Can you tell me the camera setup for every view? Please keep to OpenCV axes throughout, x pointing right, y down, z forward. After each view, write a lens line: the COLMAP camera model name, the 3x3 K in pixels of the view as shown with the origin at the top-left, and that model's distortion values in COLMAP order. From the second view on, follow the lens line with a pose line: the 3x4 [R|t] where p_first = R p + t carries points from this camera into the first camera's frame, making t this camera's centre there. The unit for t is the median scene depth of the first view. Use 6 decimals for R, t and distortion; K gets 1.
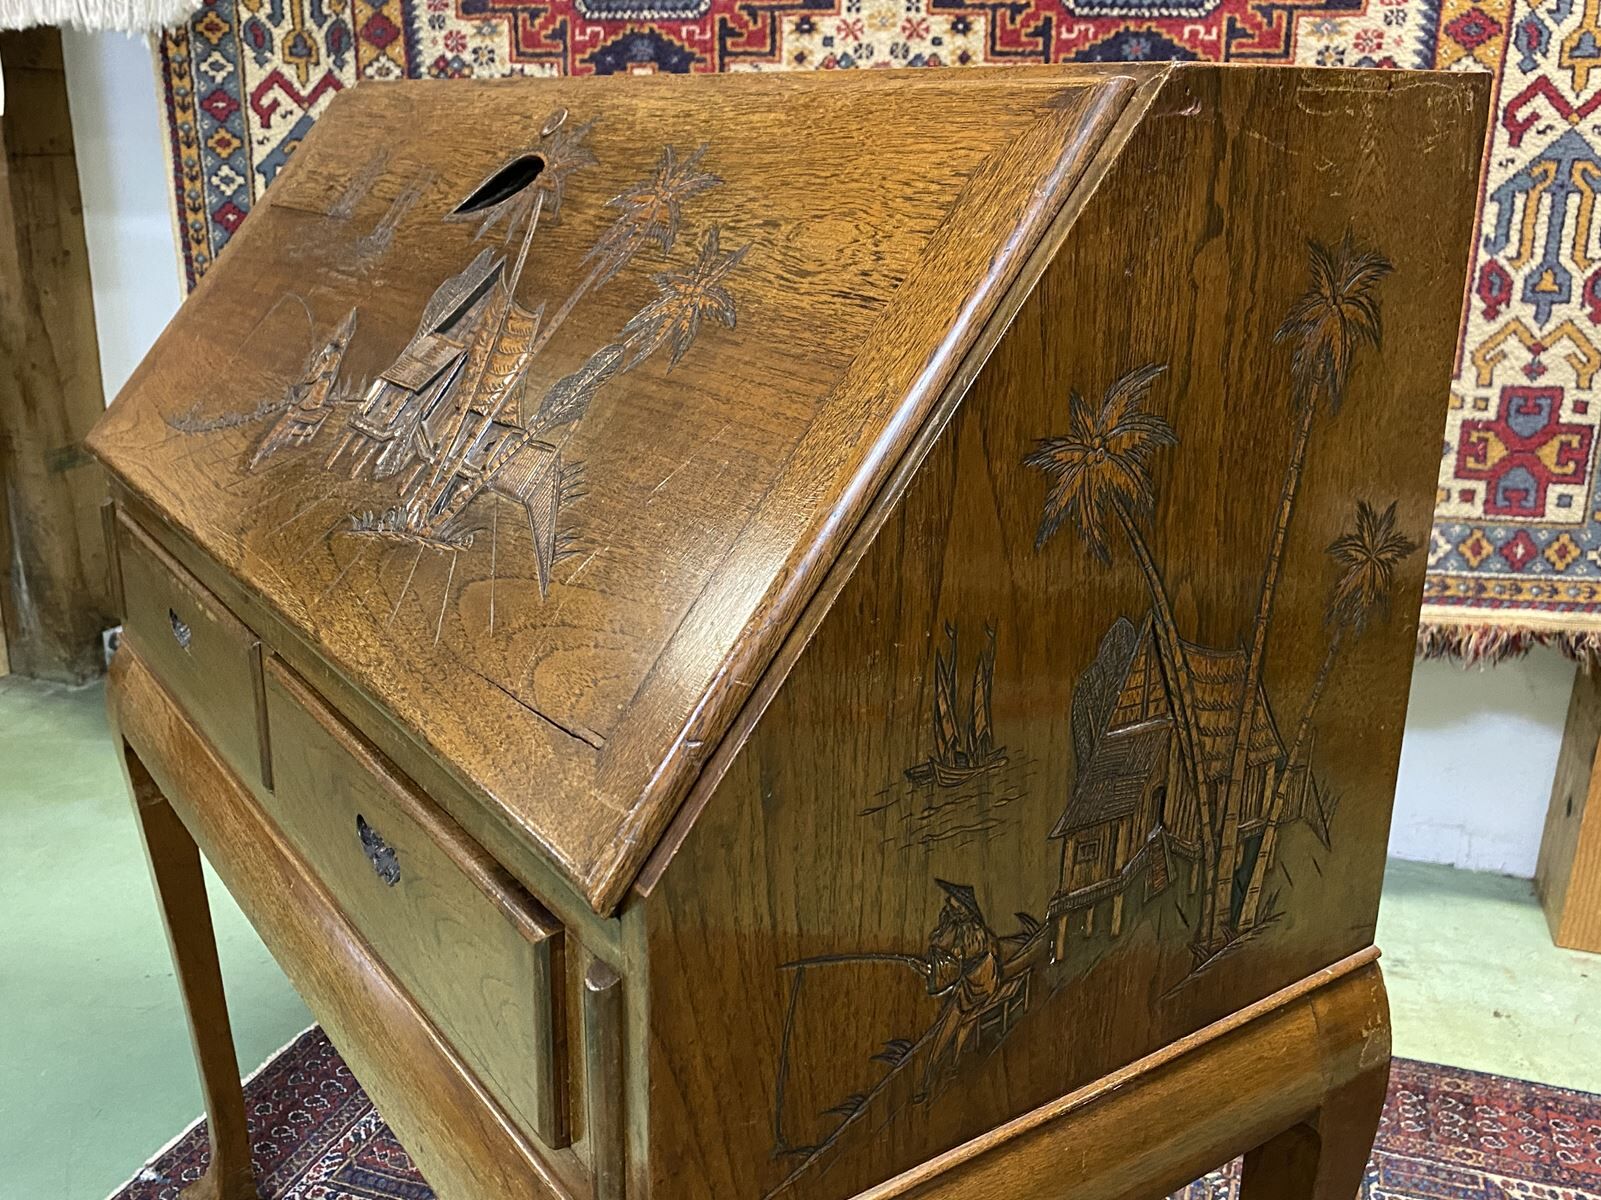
lens RADIAL K [[1488.0, 0, 802.4], [0, 1488.0, 587.8], [0, 0, 1]] dist [0.004334, 0.000000]
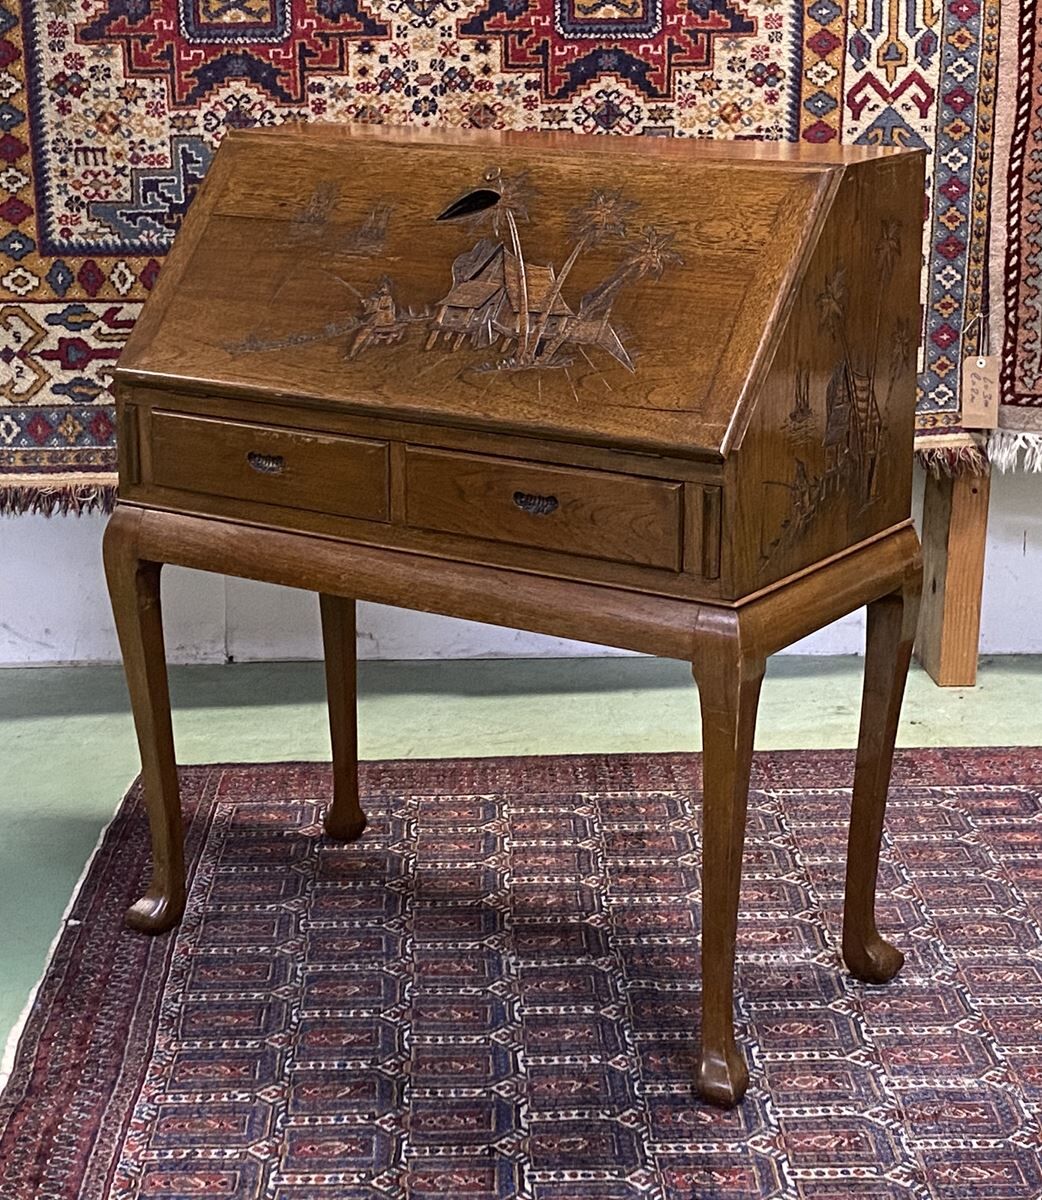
lens RADIAL K [[2221.7, 0, 509.3], [0, 2221.7, 586.8], [0, 0, 1]] dist [0.128254, 0.000000]
pose [[0.934906, -0.112444, 0.336611, -0.630232], [0.123530, 0.992273, -0.011626, 0.143698], [-0.332703, 0.052450, 0.941572, -0.934031]]
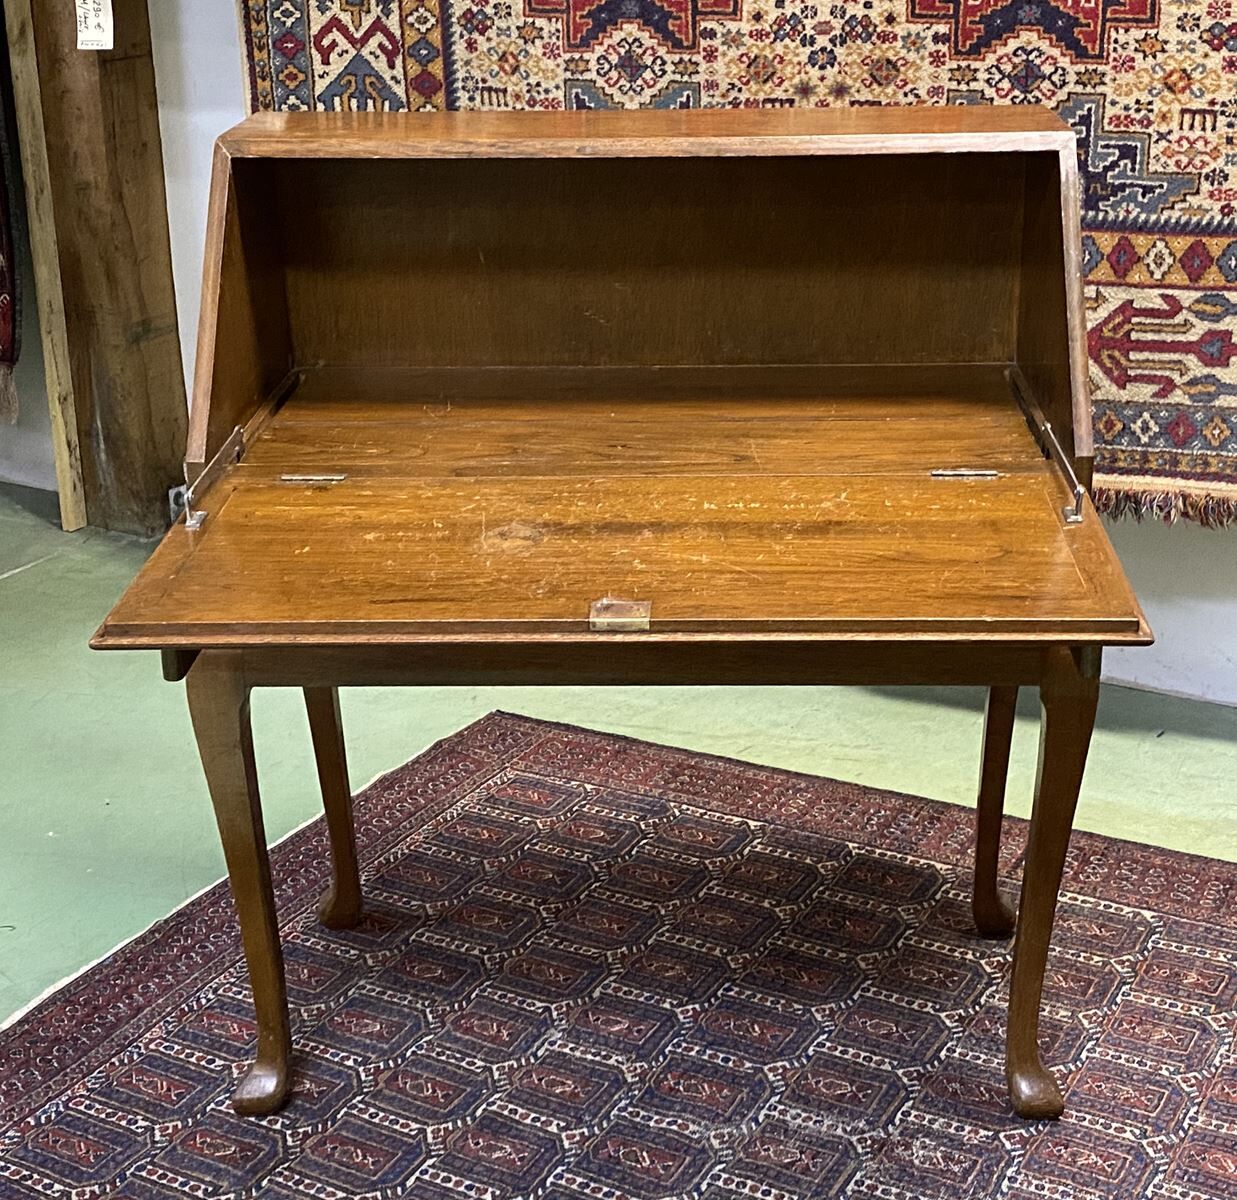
lens RADIAL K [[1975.3, 0, 670.6], [0, 1975.3, 574.3], [0, 0, 1]] dist [0.081964, 0.000000]
pose [[0.988208, 0.031707, -0.149798, 0.193218], [-0.024122, 0.998346, 0.052179, 0.011527], [0.151205, -0.047951, 0.987339, -0.647949]]
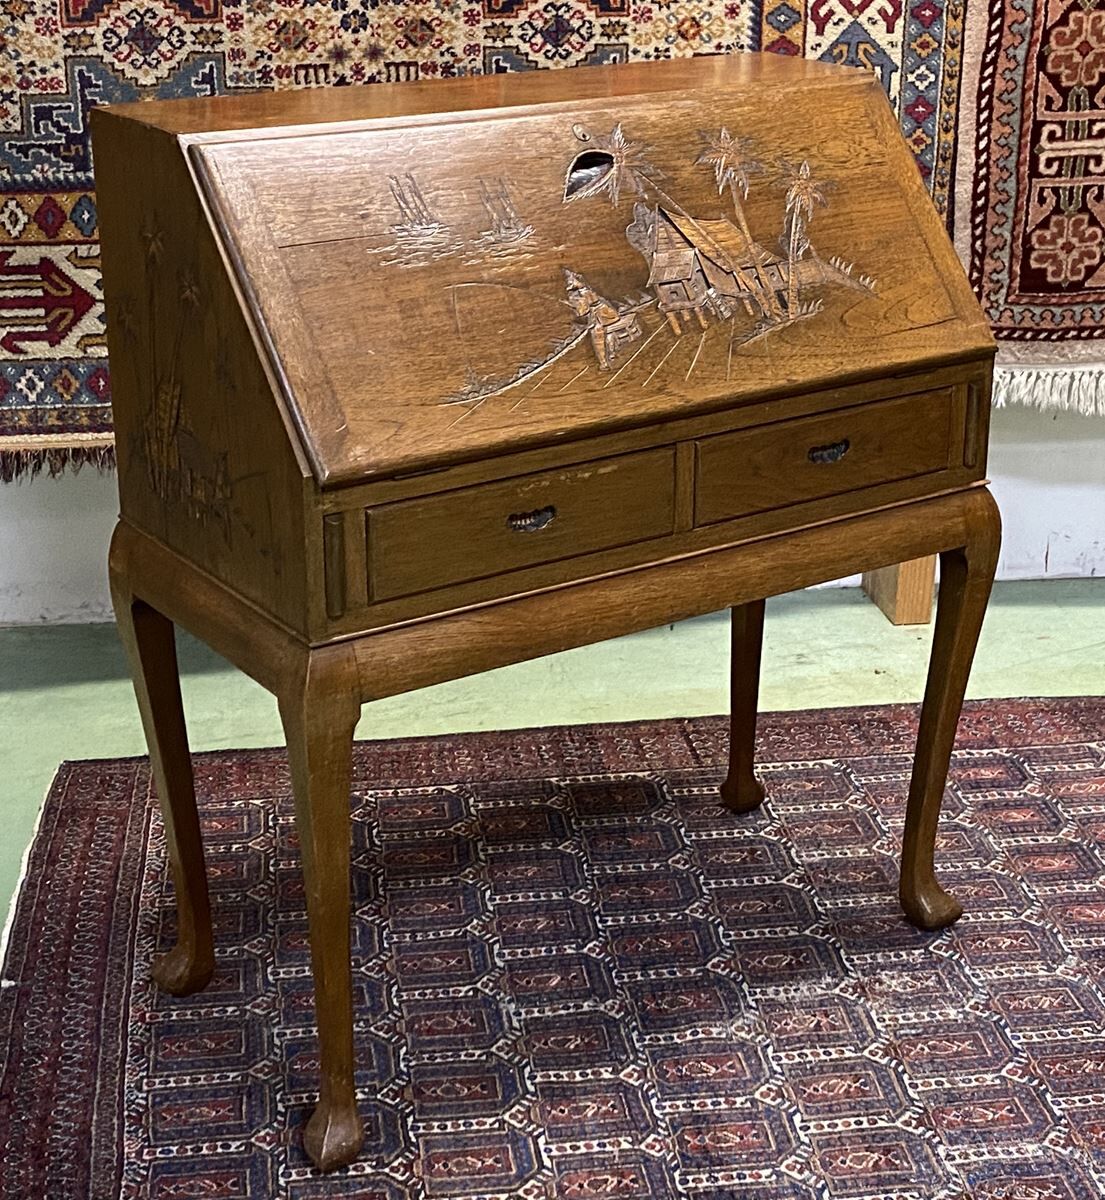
lens RADIAL K [[2118.0, 0, 601.6], [0, 2118.0, 576.8], [0, 0, 1]] dist [0.093899, 0.000000]
pose [[0.882318, -0.170349, 0.438745, -0.628344], [0.143009, 0.985160, 0.094910, -0.020302], [-0.448402, -0.020997, 0.893586, -0.654908]]
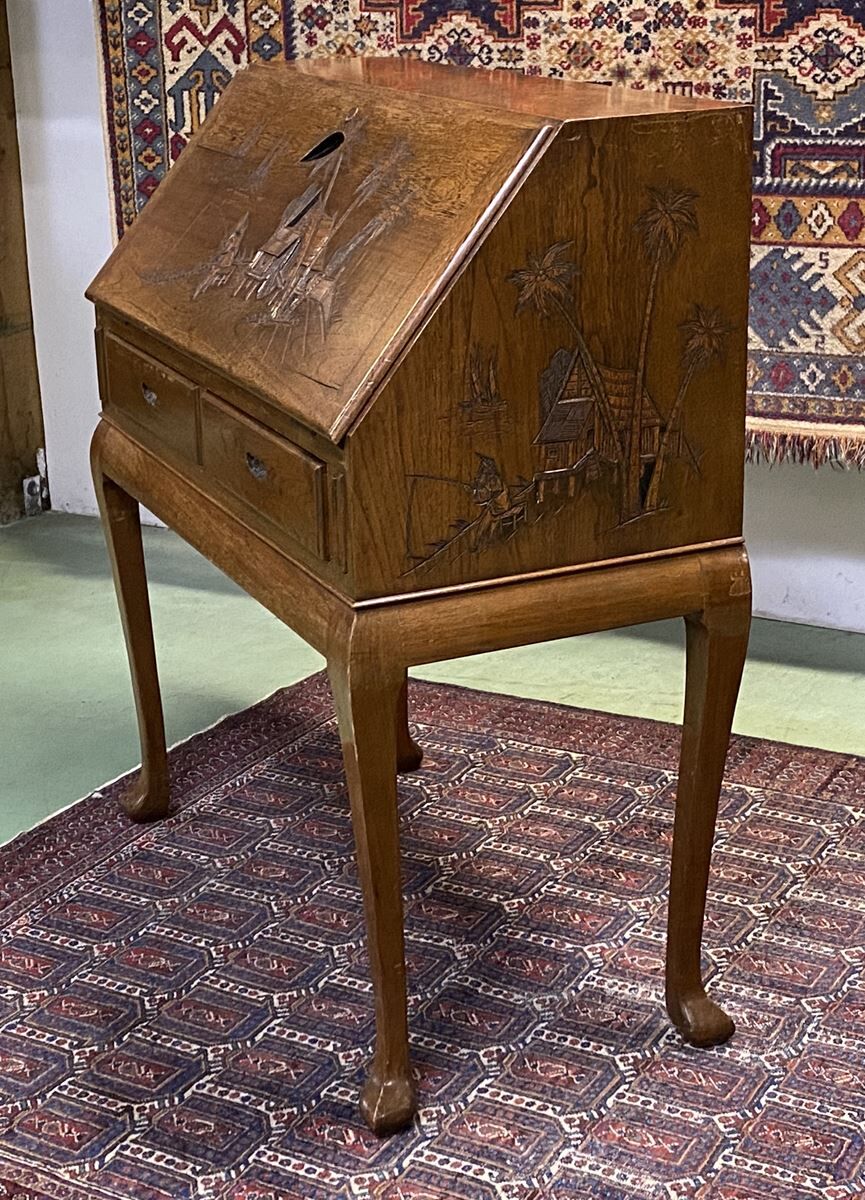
lens RADIAL K [[1965.3, 0, 470.9], [0, 1965.3, 584.1], [0, 0, 1]] dist [0.100113, 0.000000]
pose [[0.985990, 0.025138, -0.164901, 0.214944], [-0.022222, 0.999563, 0.019508, 0.120973], [0.165319, -0.015570, 0.986117, -0.761382]]
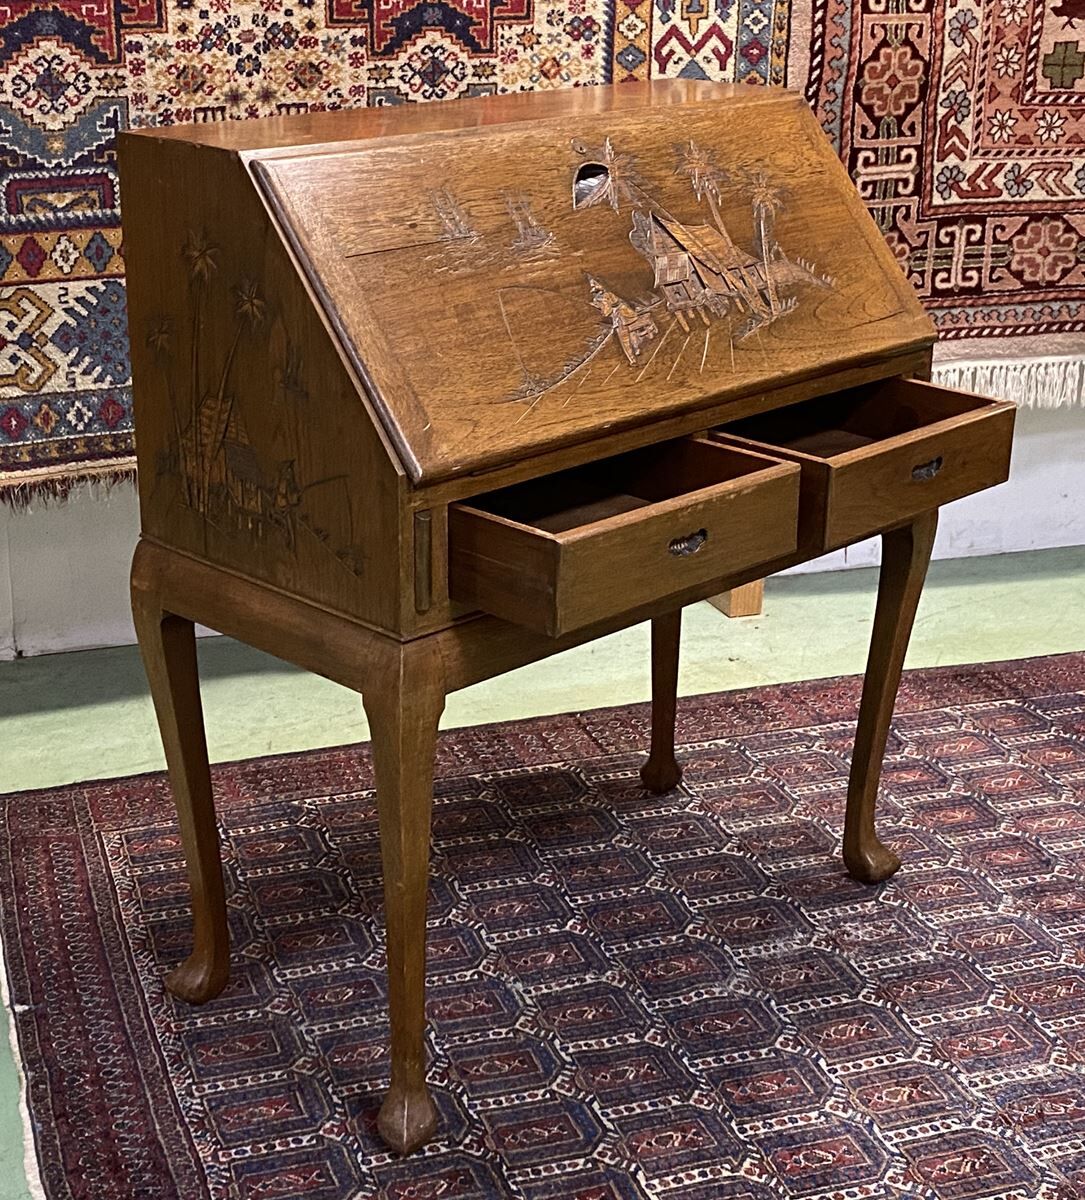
lens RADIAL K [[1939.4, 0, 505.4], [0, 1939.4, 583.0], [0, 0, 1]] dist [0.084404, 0.000000]
pose [[0.794906, -0.212675, 0.568237, -0.838476], [0.187839, 0.976803, 0.102822, -0.029074], [-0.576923, 0.025004, 0.816416, -0.471062]]
